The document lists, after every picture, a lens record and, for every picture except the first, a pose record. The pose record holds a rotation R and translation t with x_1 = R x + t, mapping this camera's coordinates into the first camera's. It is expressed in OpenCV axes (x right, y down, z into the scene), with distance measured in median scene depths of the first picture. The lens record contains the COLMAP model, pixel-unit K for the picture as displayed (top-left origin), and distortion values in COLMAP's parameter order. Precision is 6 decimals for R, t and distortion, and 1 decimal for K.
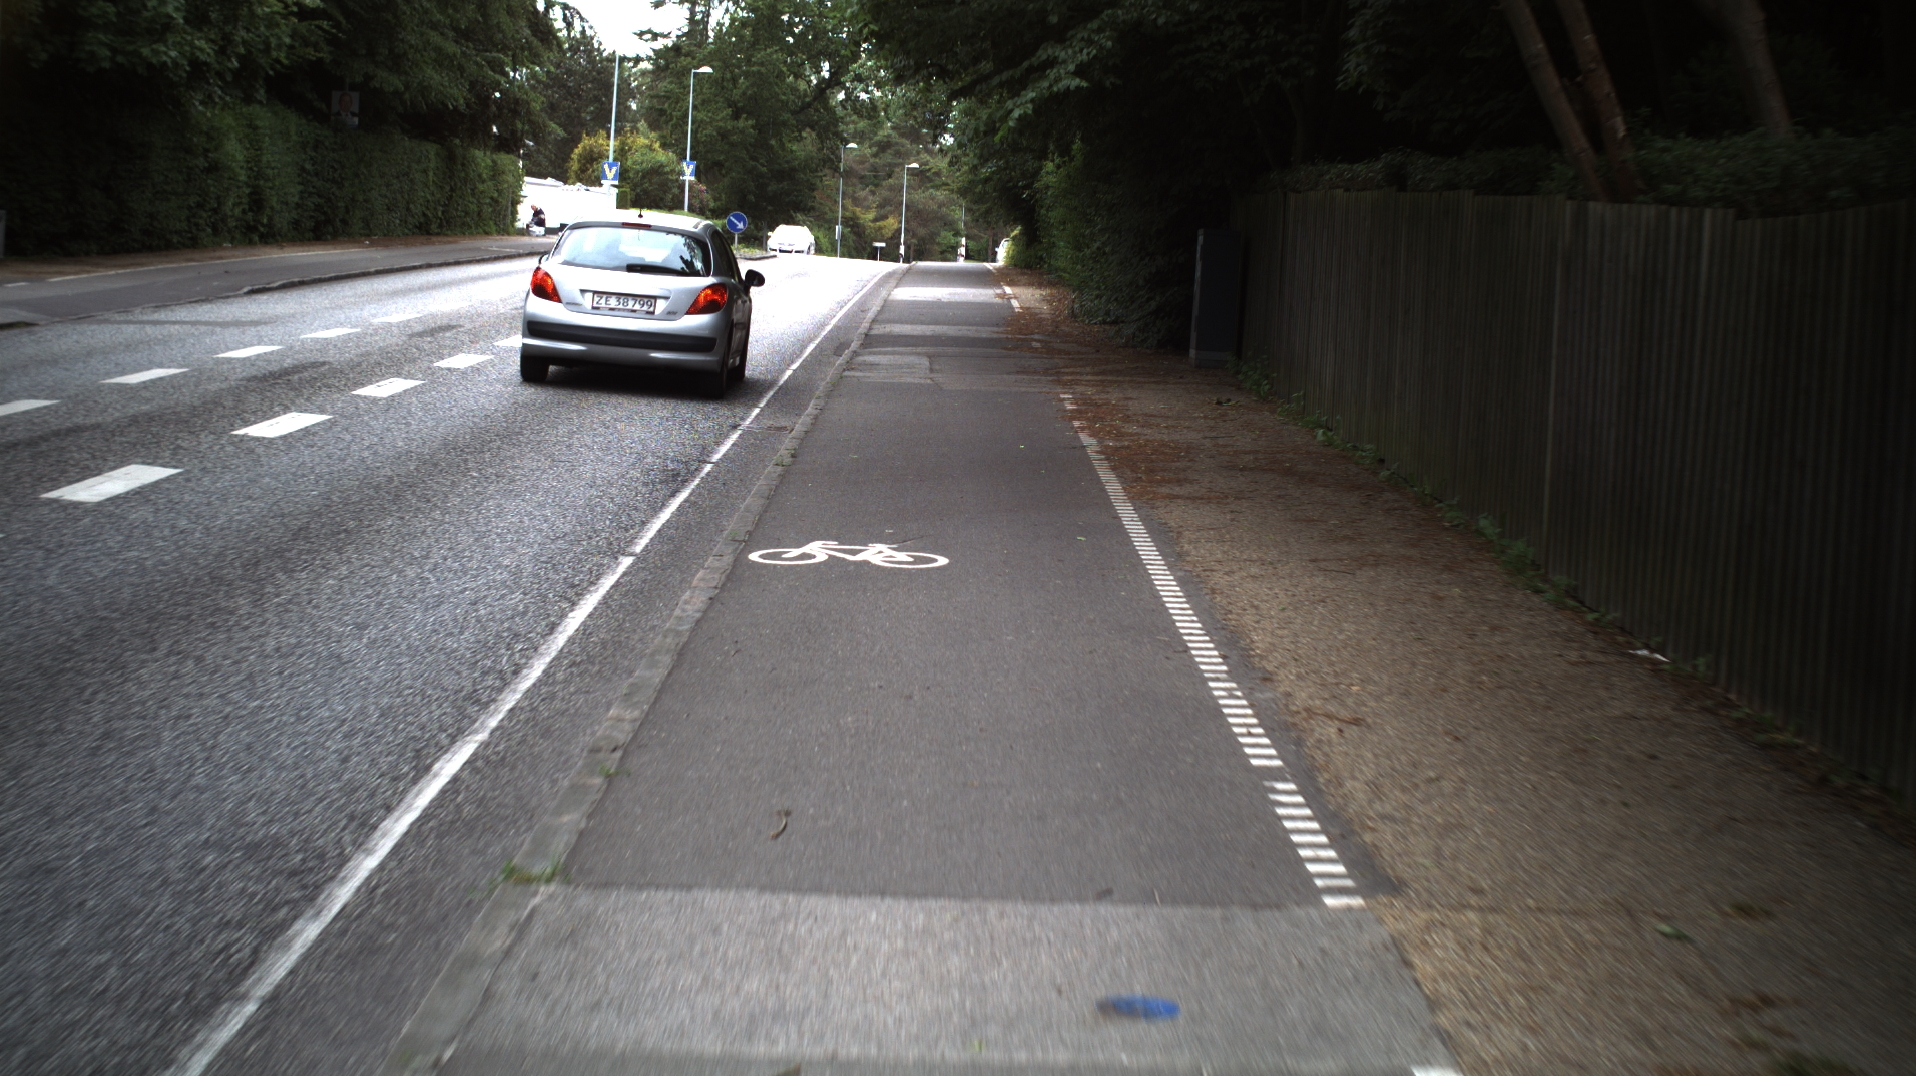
lens RADIAL K [[3461.0, 0, 958.0], [0, 3461.0, 538.0], [0, 0, 1]] dist [-0.297388, 0.443524]
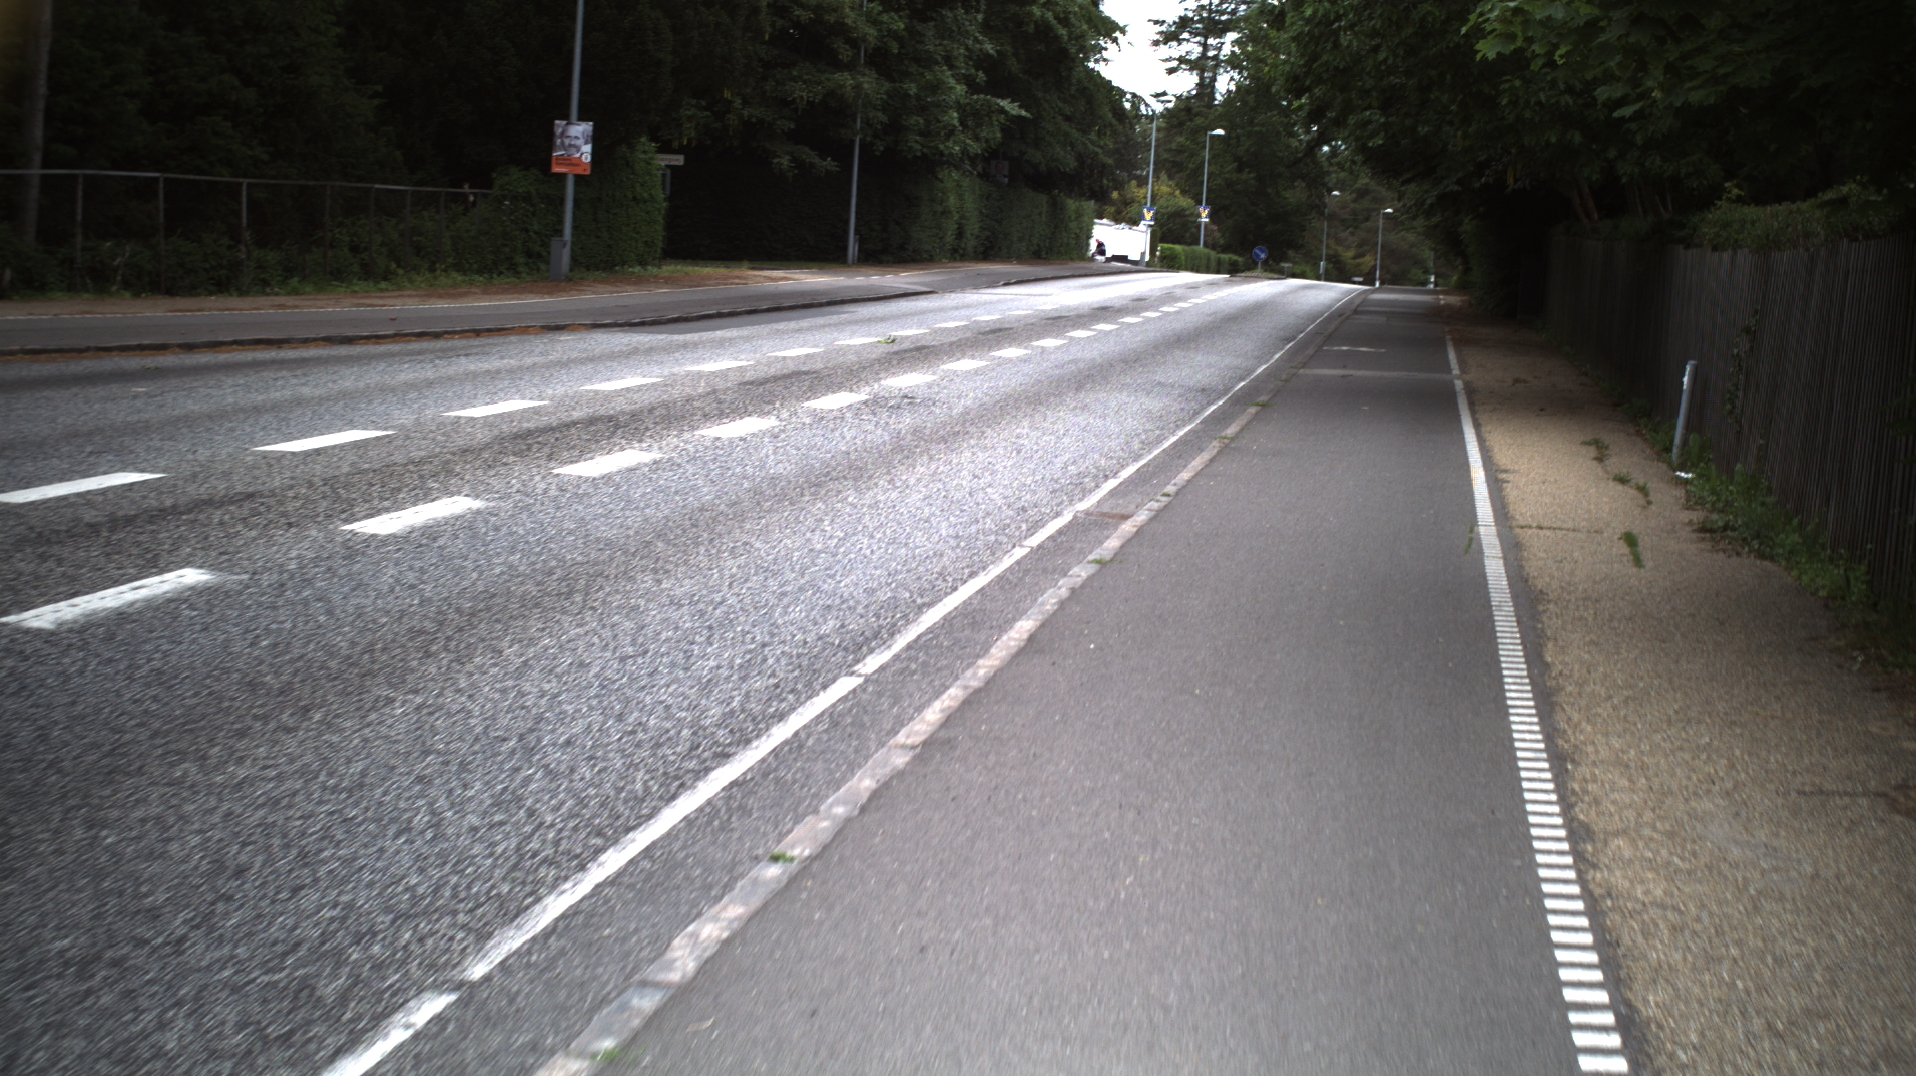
lens RADIAL K [[3461.0, 0, 958.0], [0, 3461.0, 538.0], [0, 0, 1]] dist [-0.297388, 0.443524]
pose [[0.990523, 0.019833, -0.135907, 0.009073], [-0.021355, 0.999724, -0.009748, 0.048099], [0.135676, 0.012558, 0.990674, -0.481723]]
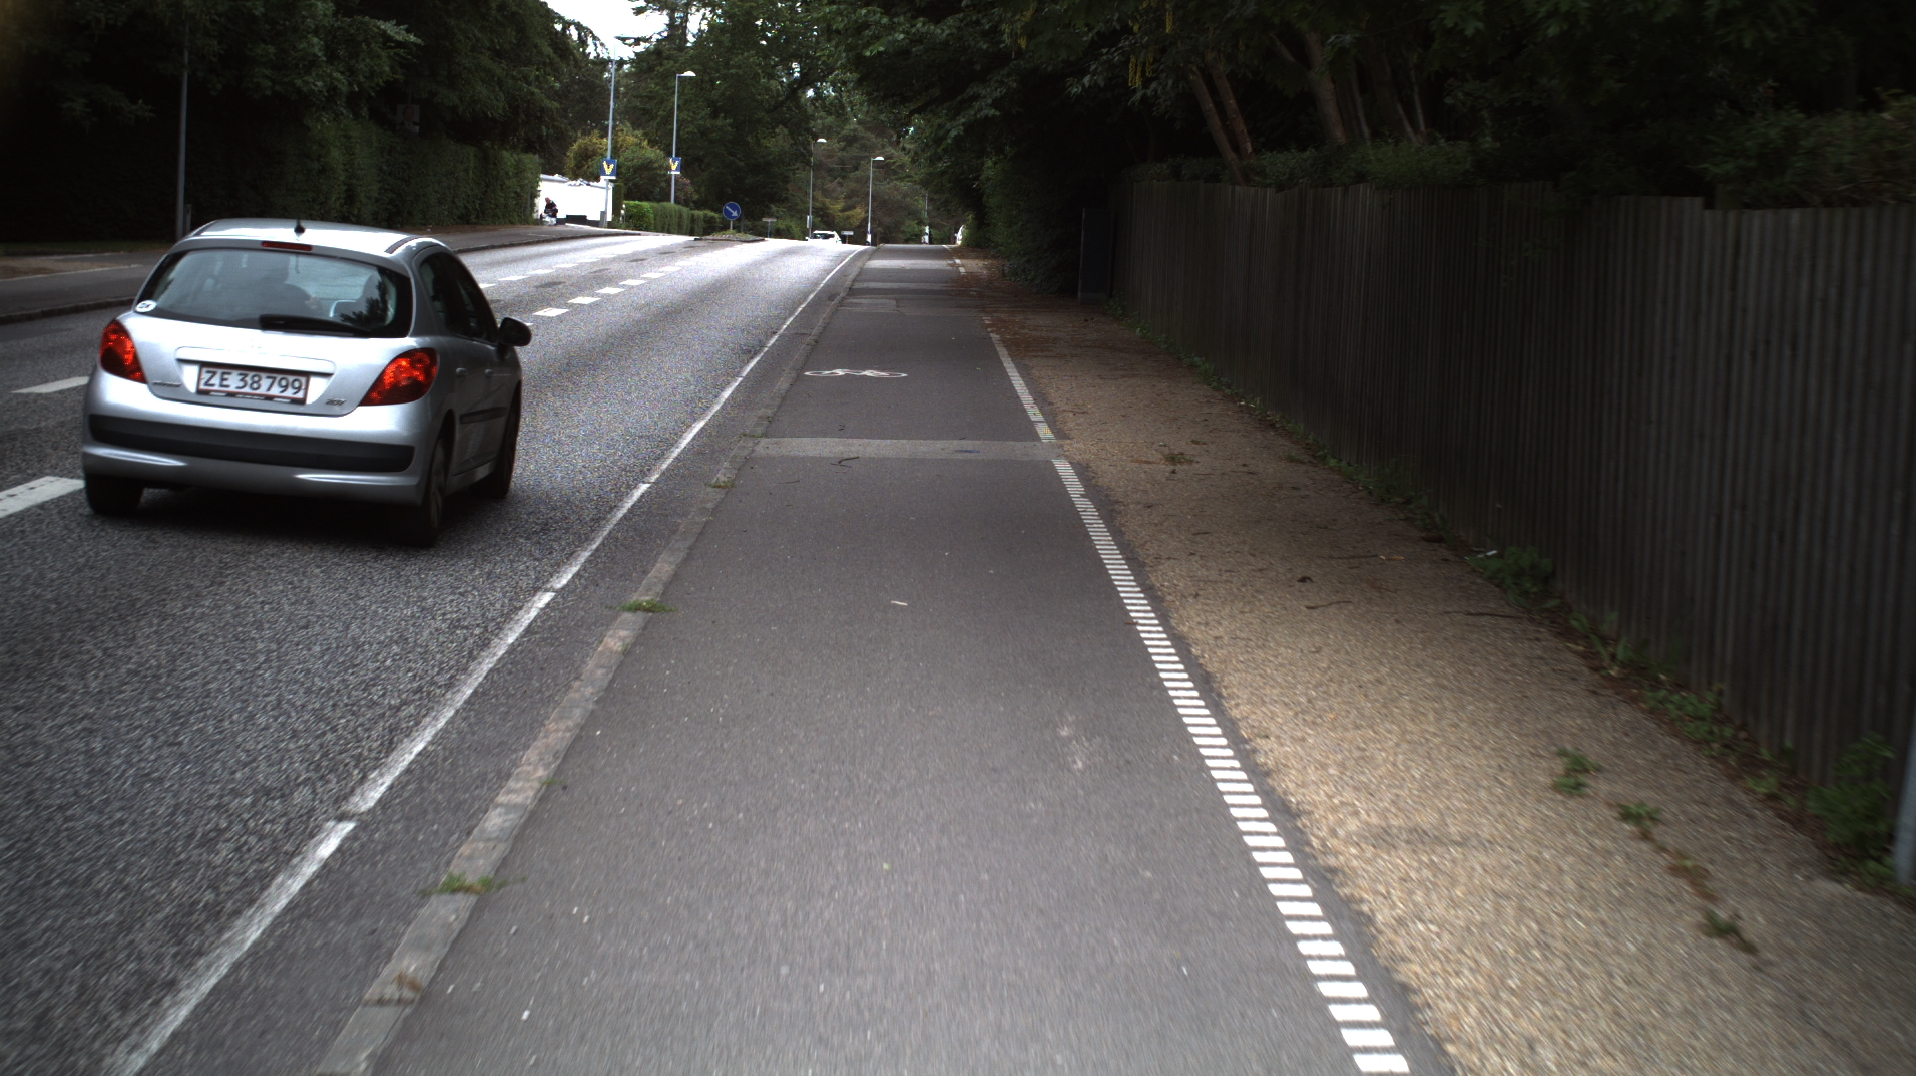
lens RADIAL K [[3461.0, 0, 958.0], [0, 3461.0, 538.0], [0, 0, 1]] dist [-0.297388, 0.443524]
pose [[0.999902, -0.010550, 0.009231, 0.001492], [0.010525, 0.999941, 0.002781, 0.020544], [-0.009260, -0.002684, 0.999954, -0.207458]]
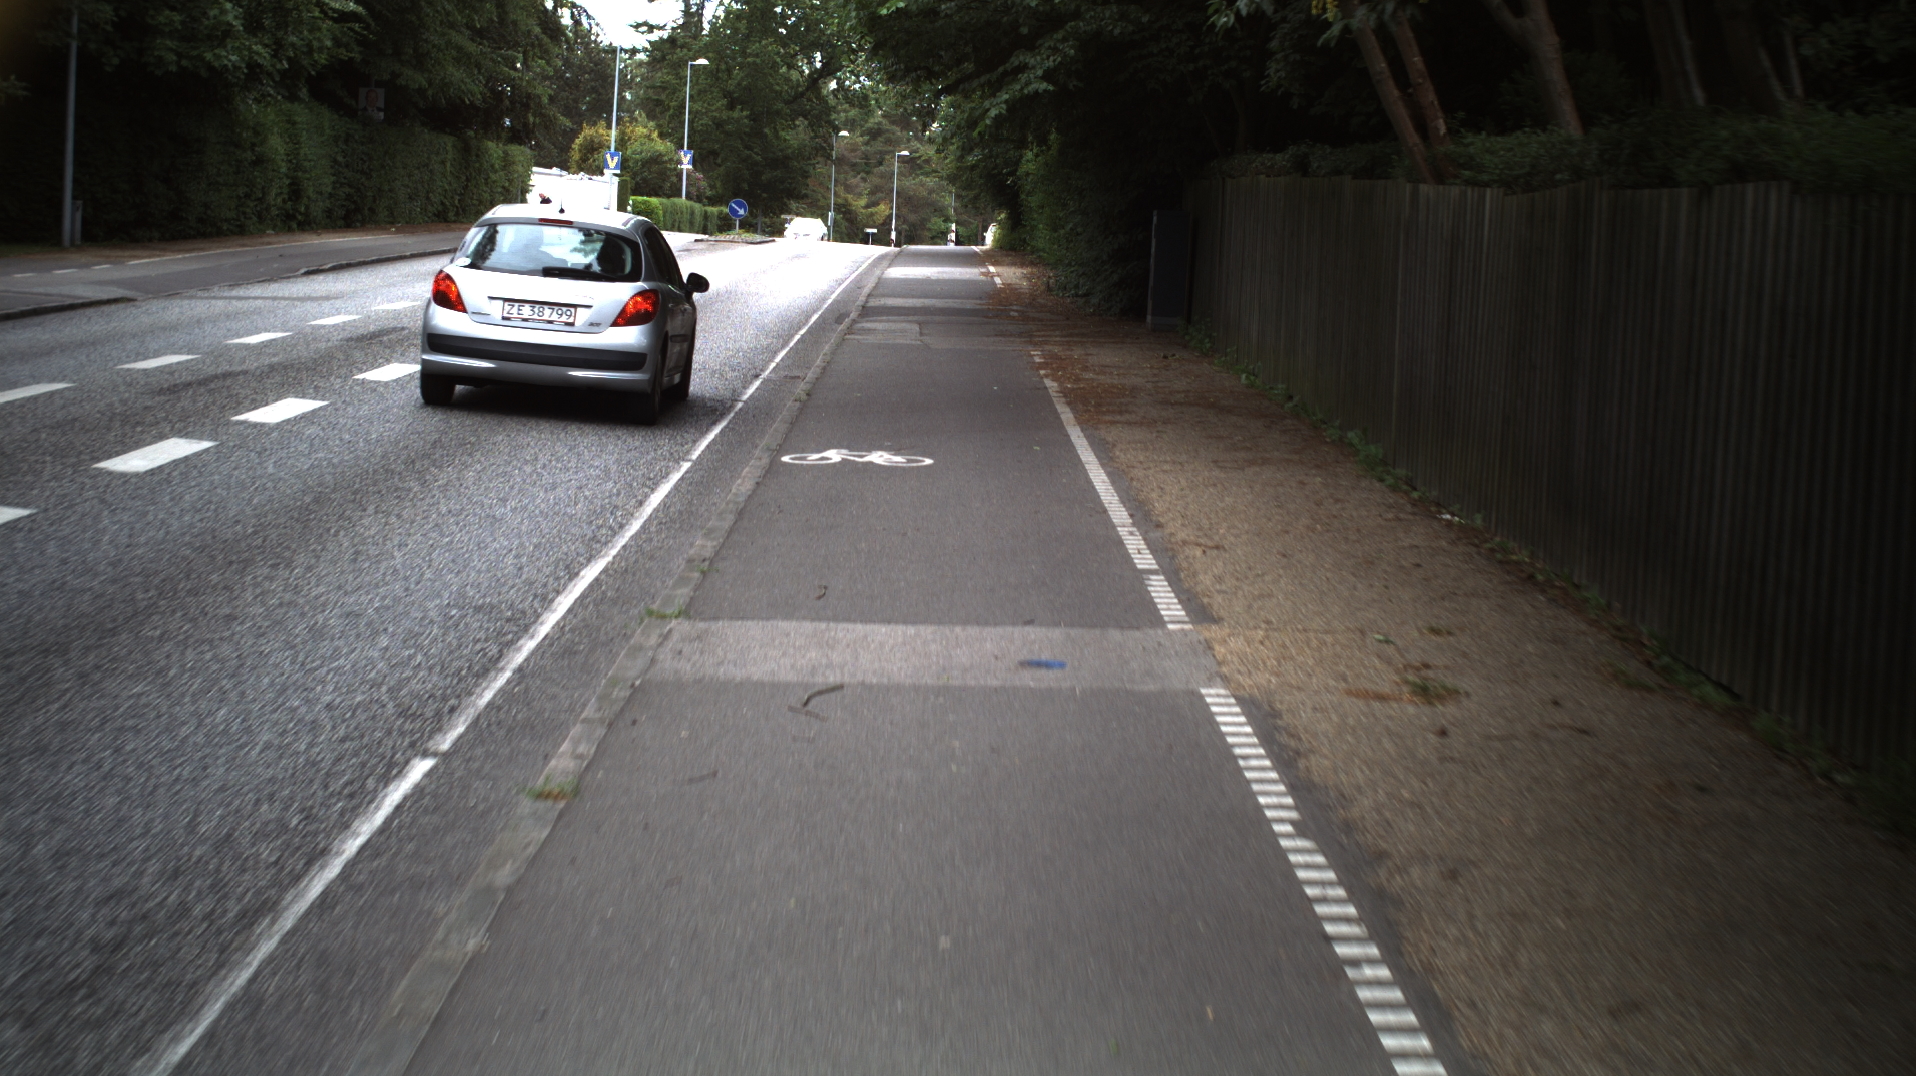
lens RADIAL K [[3461.0, 0, 958.0], [0, 3461.0, 538.0], [0, 0, 1]] dist [-0.297388, 0.443524]
pose [[0.999979, -0.006069, 0.002118, 0.000803], [0.006061, 0.999974, 0.003903, 0.006812], [-0.002141, -0.003890, 0.999990, -0.069044]]
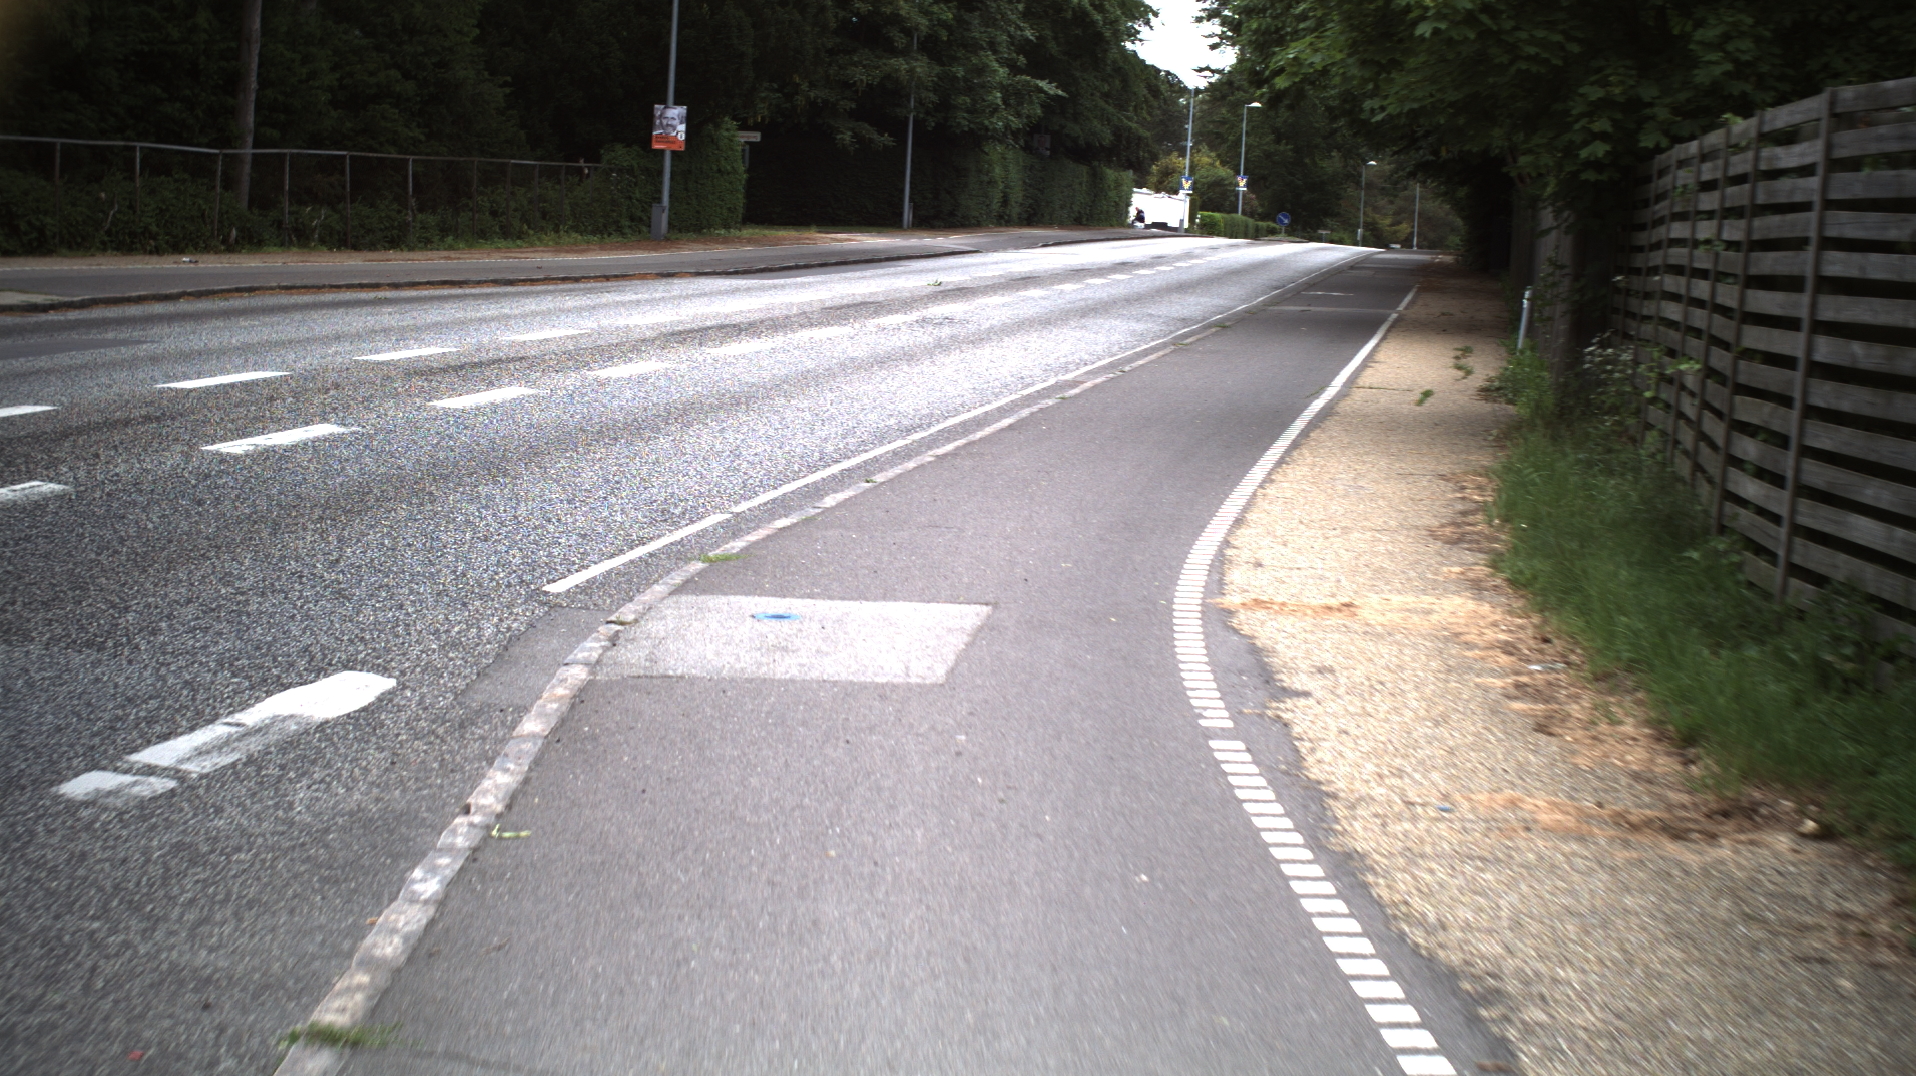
lens RADIAL K [[3461.0, 0, 958.0], [0, 3461.0, 538.0], [0, 0, 1]] dist [-0.297388, 0.443524]
pose [[0.988212, 0.017249, -0.152117, 0.032527], [-0.017642, 0.999844, -0.001235, 0.063061], [0.152072, 0.003904, 0.988362, -0.617070]]
